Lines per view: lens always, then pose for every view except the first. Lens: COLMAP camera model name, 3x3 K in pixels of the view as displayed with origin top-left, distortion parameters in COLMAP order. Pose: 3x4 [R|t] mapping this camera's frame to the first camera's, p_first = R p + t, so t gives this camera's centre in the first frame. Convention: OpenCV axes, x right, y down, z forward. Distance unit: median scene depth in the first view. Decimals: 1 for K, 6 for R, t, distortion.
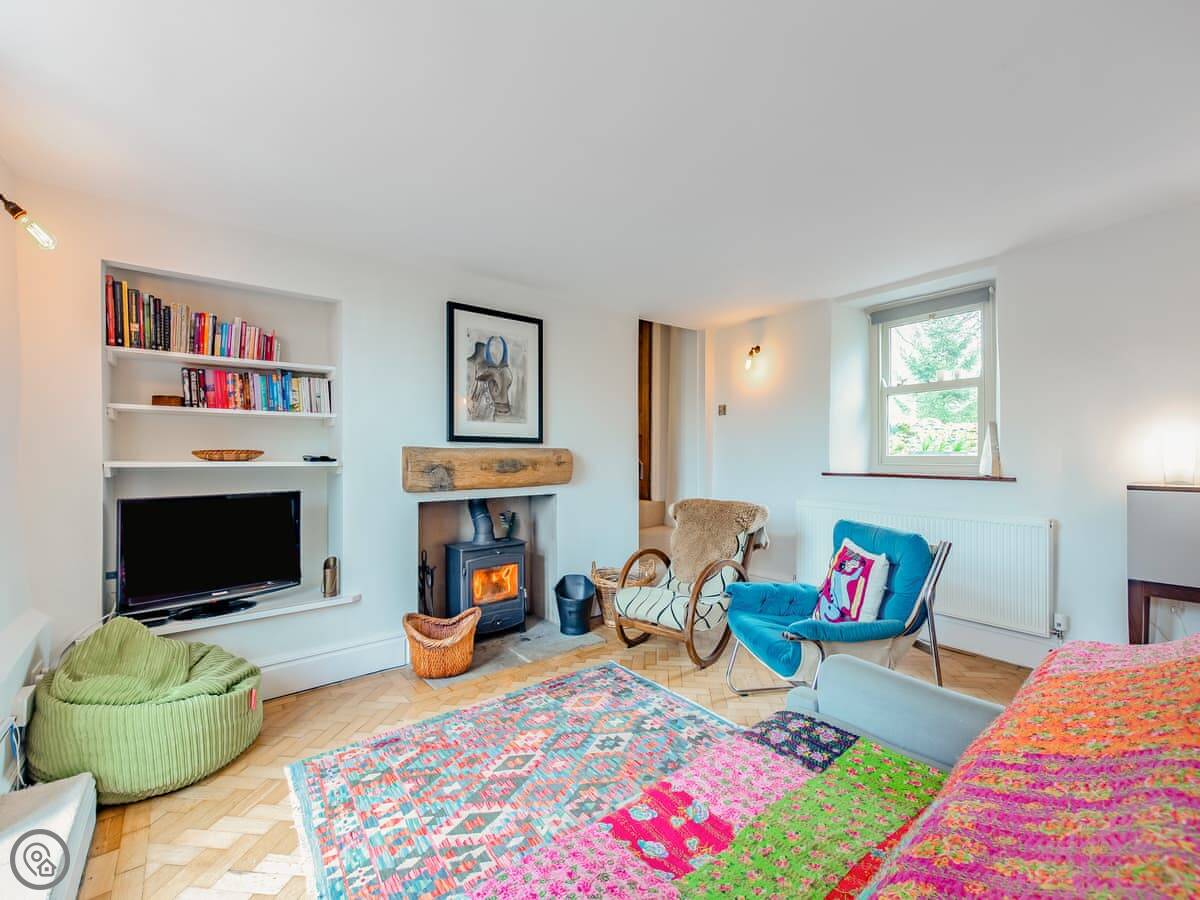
lens RADIAL K [[517.1, 0, 603.2], [0, 517.1, 454.7], [0, 0, 1]] dist [0.001235, 0.000123]
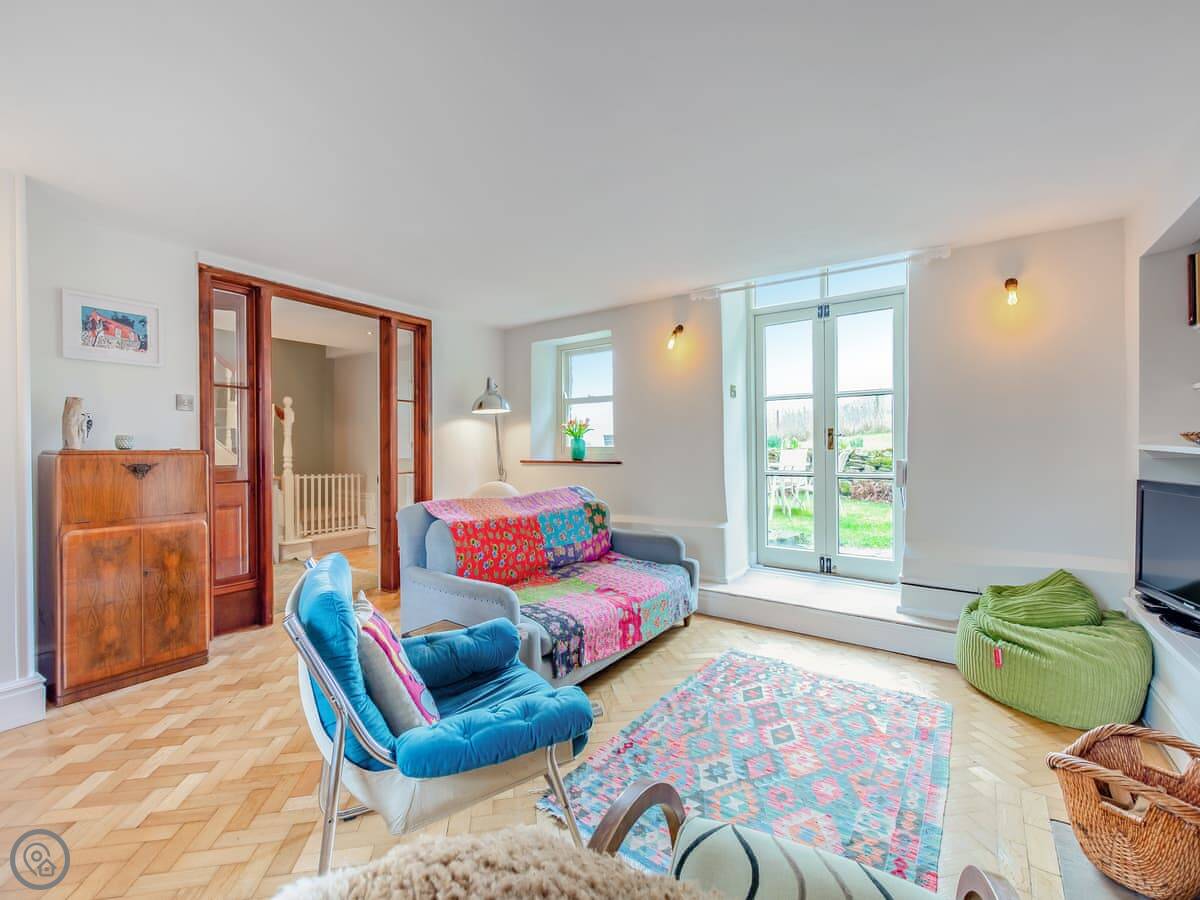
lens RADIAL K [[519.5, 0, 600.6], [0, 519.5, 449.1], [0, 0, 1]] dist [0.002771, -0.000553]
pose [[-0.960608, 0.014691, -0.277520, 0.465953], [0.013040, 0.999885, 0.007794, 0.003494], [0.277602, 0.003868, -0.960688, 1.898937]]
